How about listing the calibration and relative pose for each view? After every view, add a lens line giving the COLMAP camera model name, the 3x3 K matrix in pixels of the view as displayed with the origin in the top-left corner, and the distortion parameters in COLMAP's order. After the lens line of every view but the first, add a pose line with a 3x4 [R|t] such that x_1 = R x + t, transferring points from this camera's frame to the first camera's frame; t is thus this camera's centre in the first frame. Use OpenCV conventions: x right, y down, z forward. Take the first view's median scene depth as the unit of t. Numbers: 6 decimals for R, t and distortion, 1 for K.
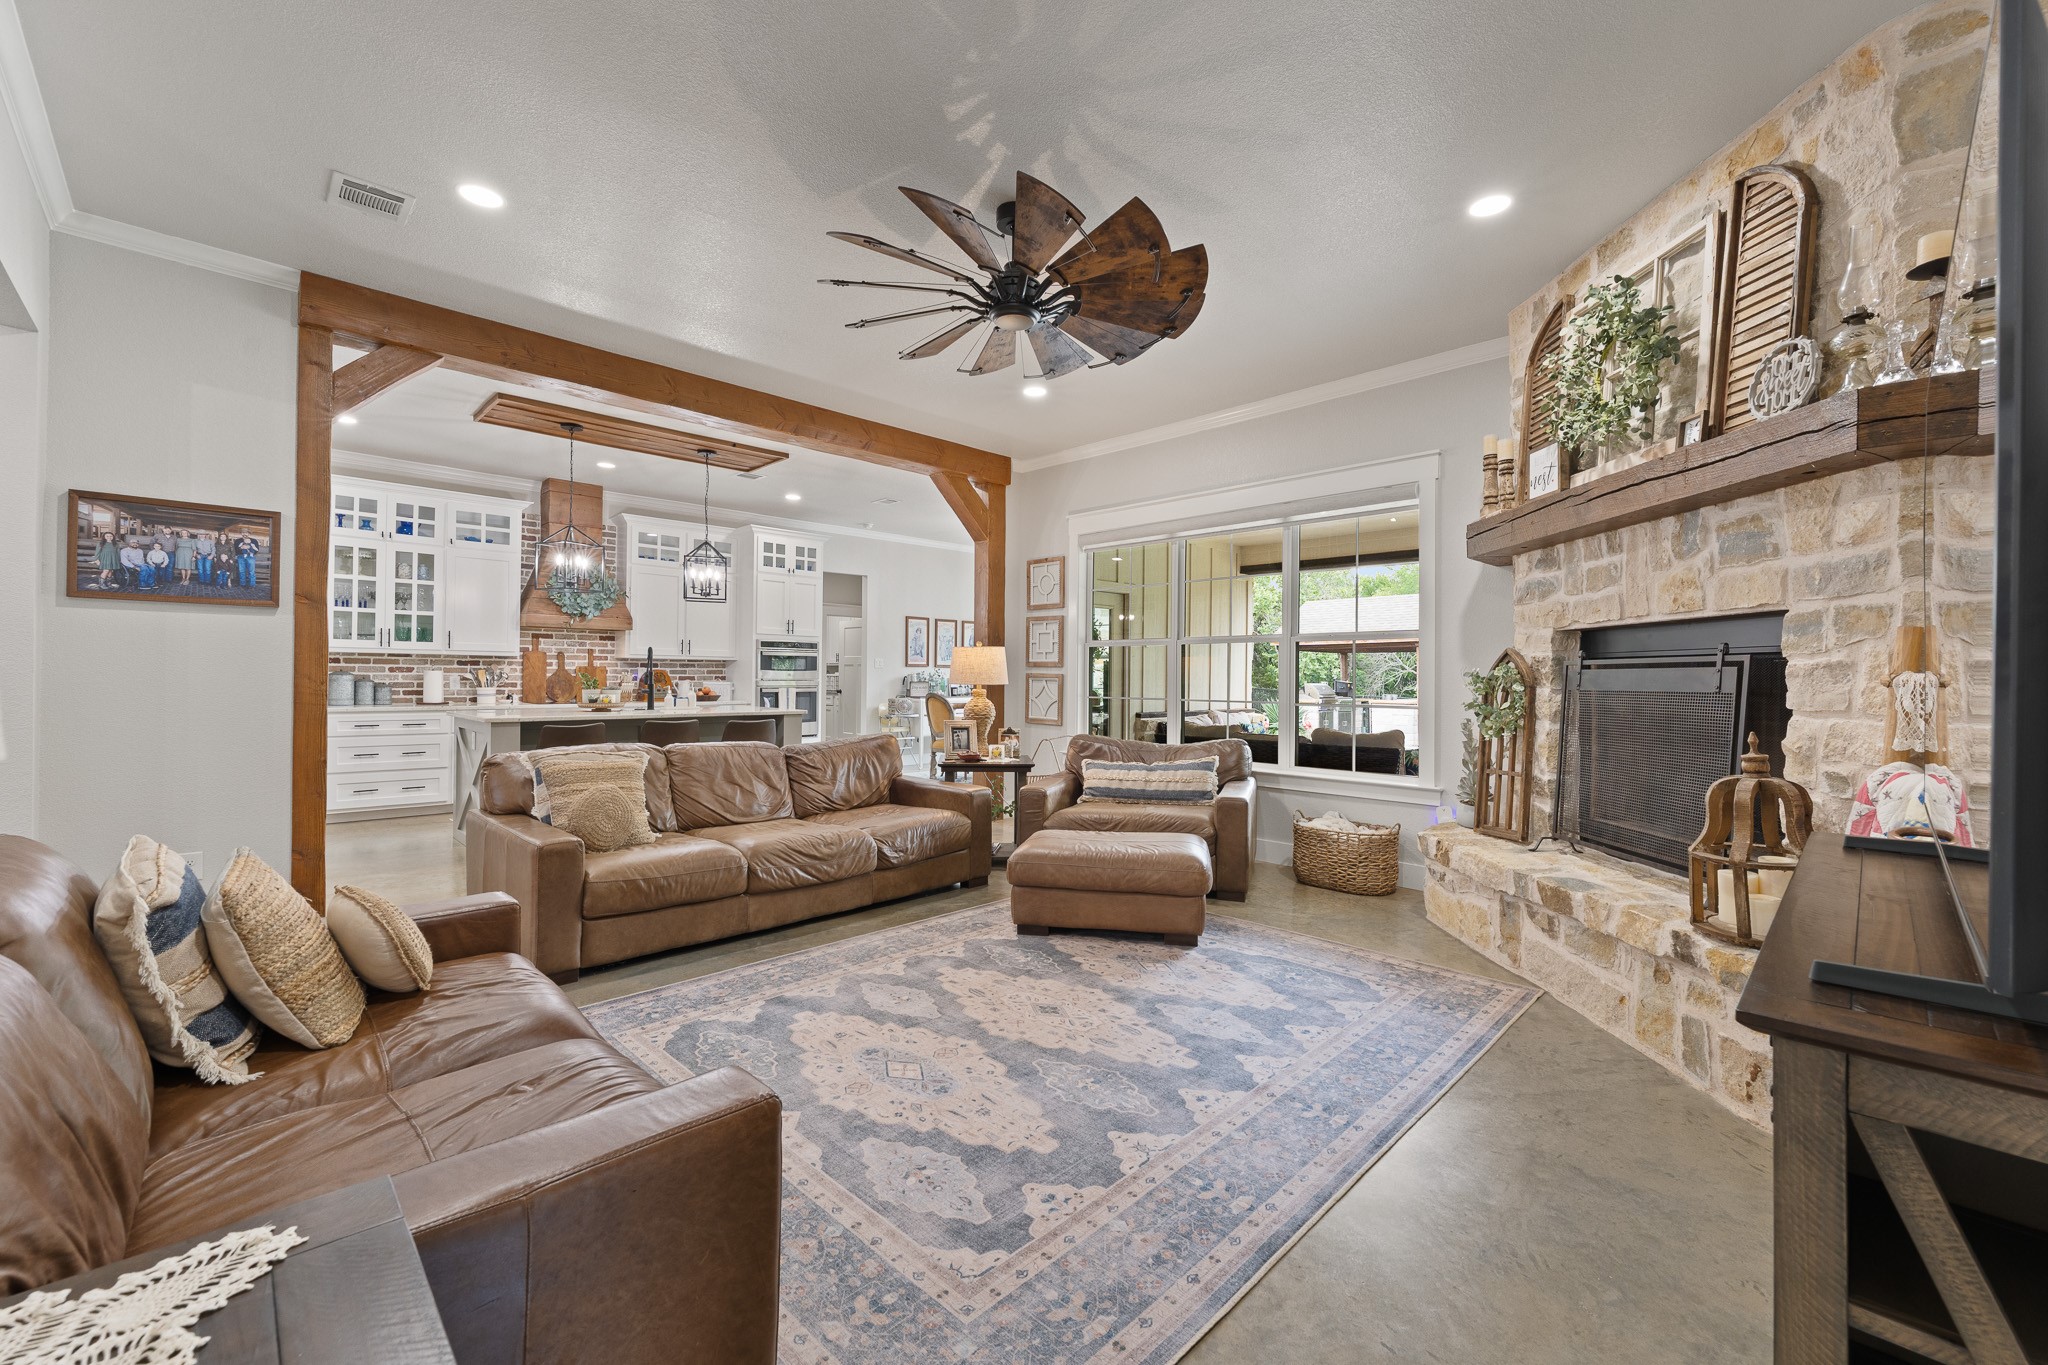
lens RADIAL K [[834.2, 0, 1025.8], [0, 834.2, 673.6], [0, 0, 1]] dist [-0.002673, -0.000427]
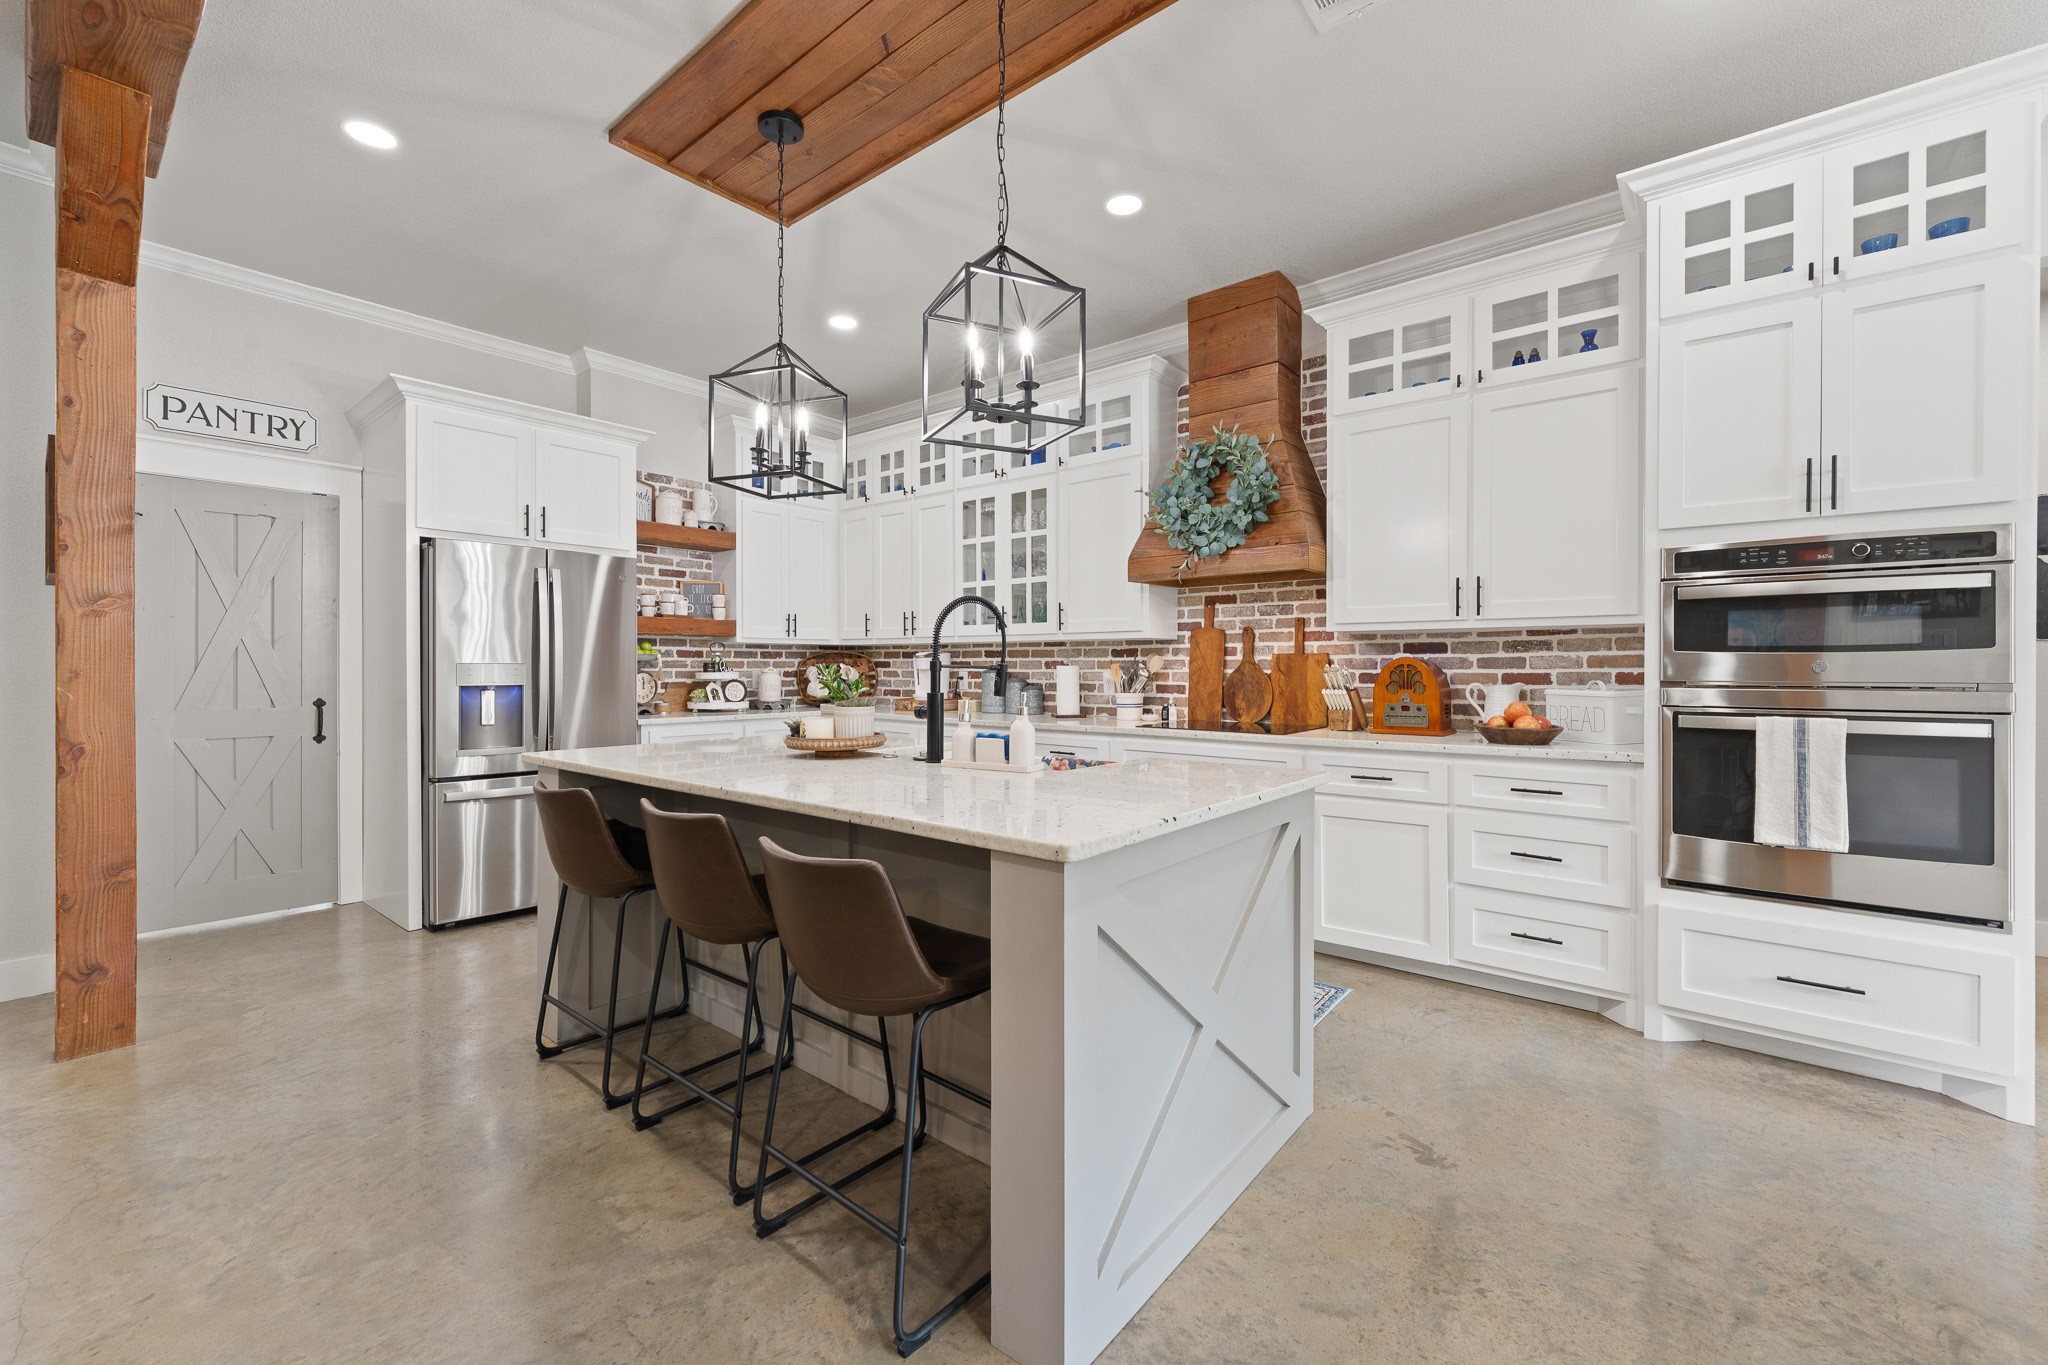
lens RADIAL K [[851.4, 0, 1024.4], [0, 851.4, 674.6], [0, 0, 1]] dist [0.002866, -0.000249]
pose [[0.093637, -0.000496, -0.995606, -0.049870], [0.005160, 0.999987, -0.000013, 0.003303], [0.995593, -0.005137, 0.093638, 0.951528]]
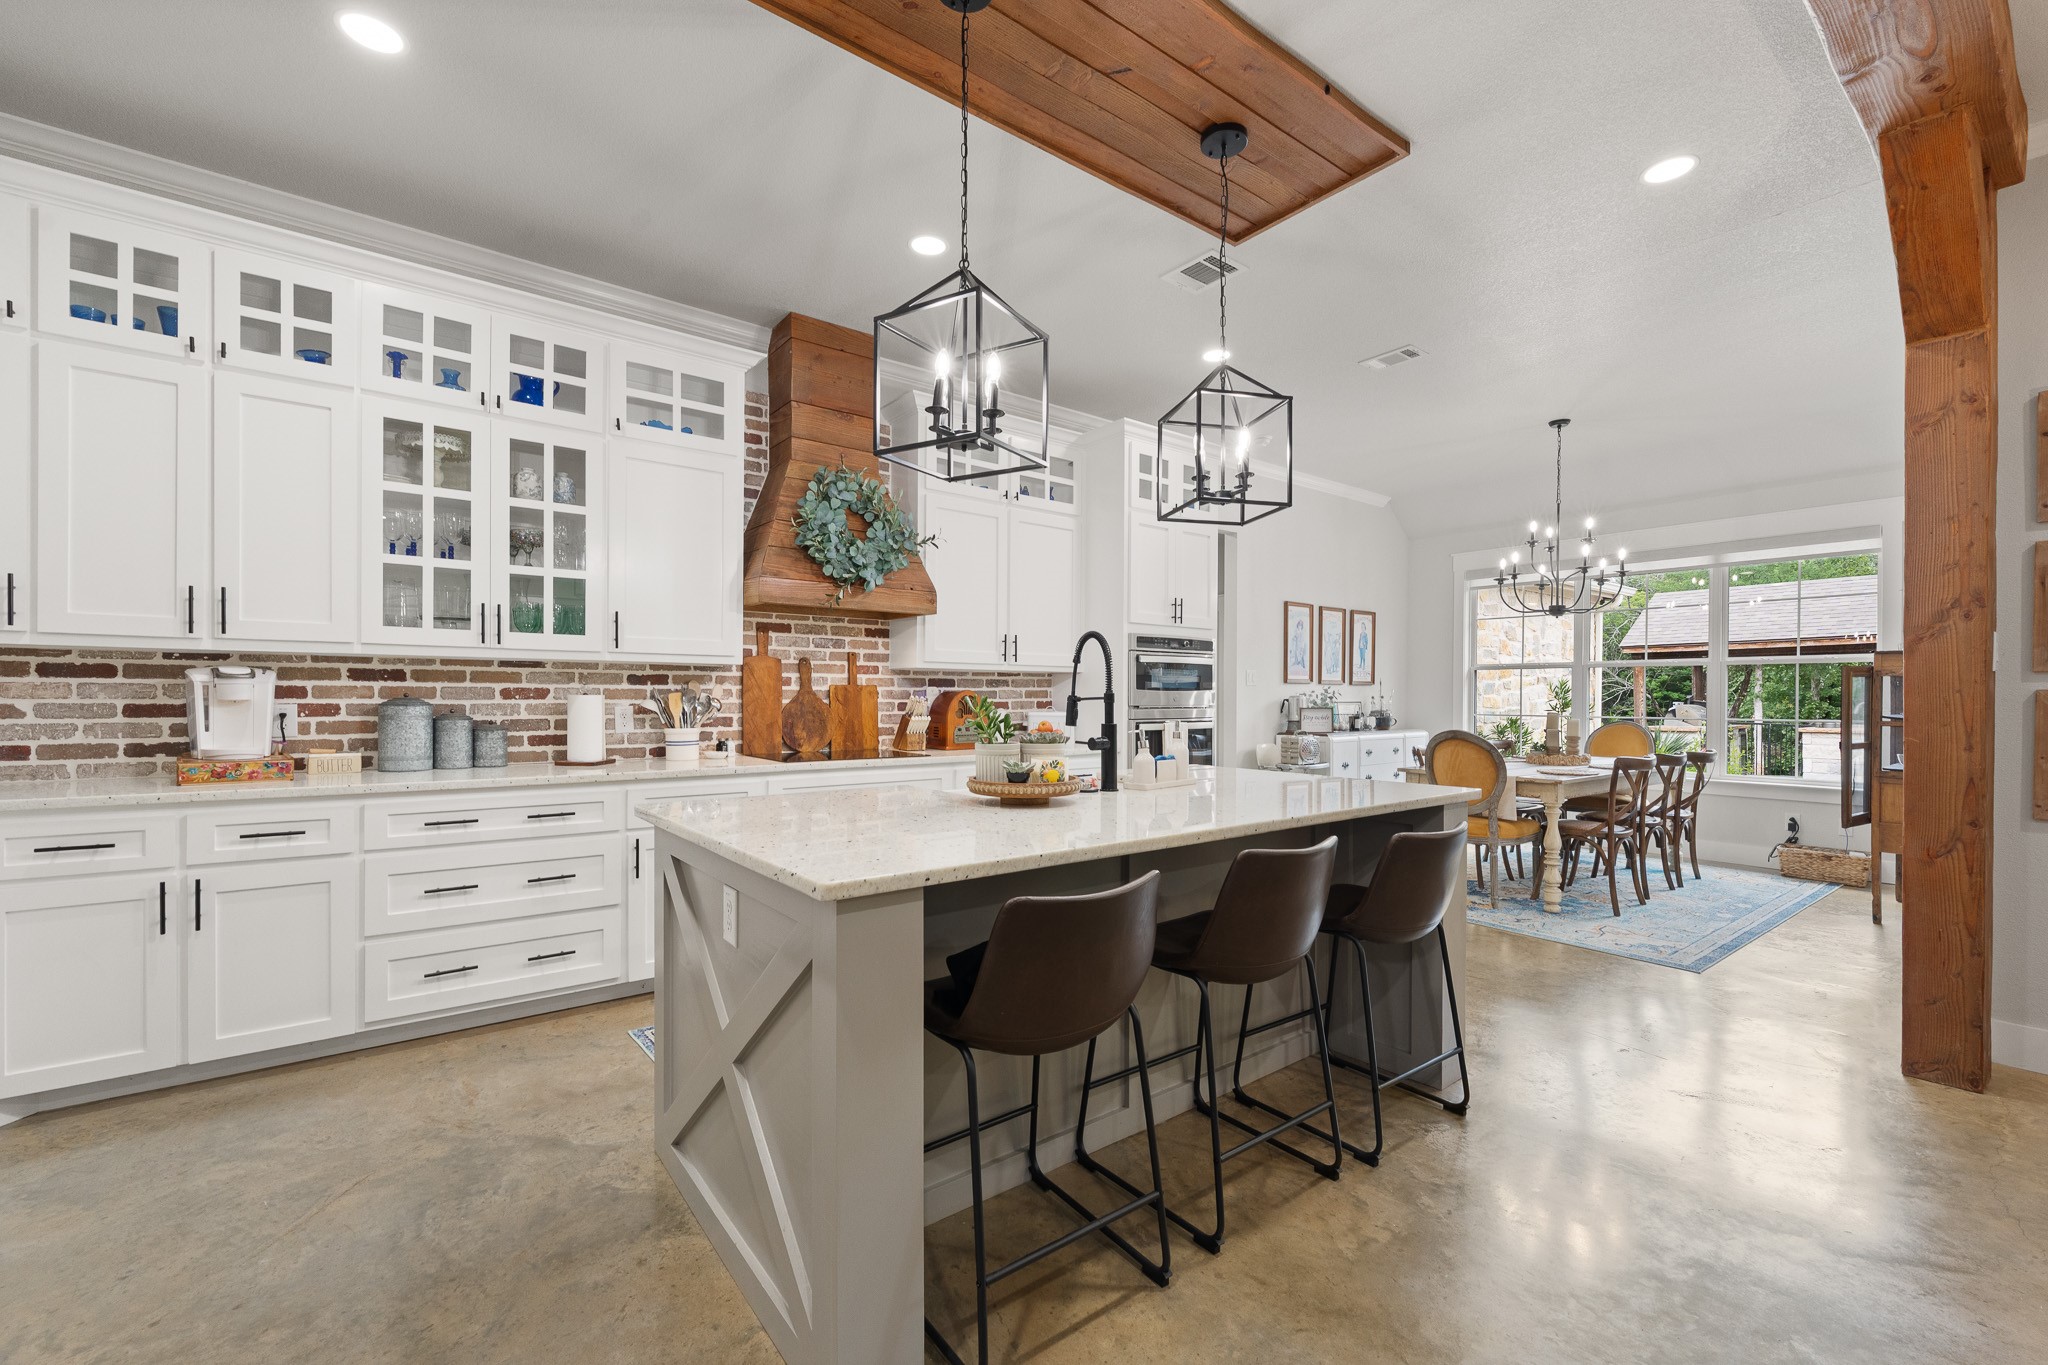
lens RADIAL K [[827.3, 0, 998.4], [0, 827.3, 700.7], [0, 0, 1]] dist [-0.000706, -0.000148]
pose [[0.990788, -0.006872, -0.135251, -0.428585], [0.007807, 0.999949, 0.006383, -0.001496], [0.135200, -0.007380, 0.990791, 0.582994]]
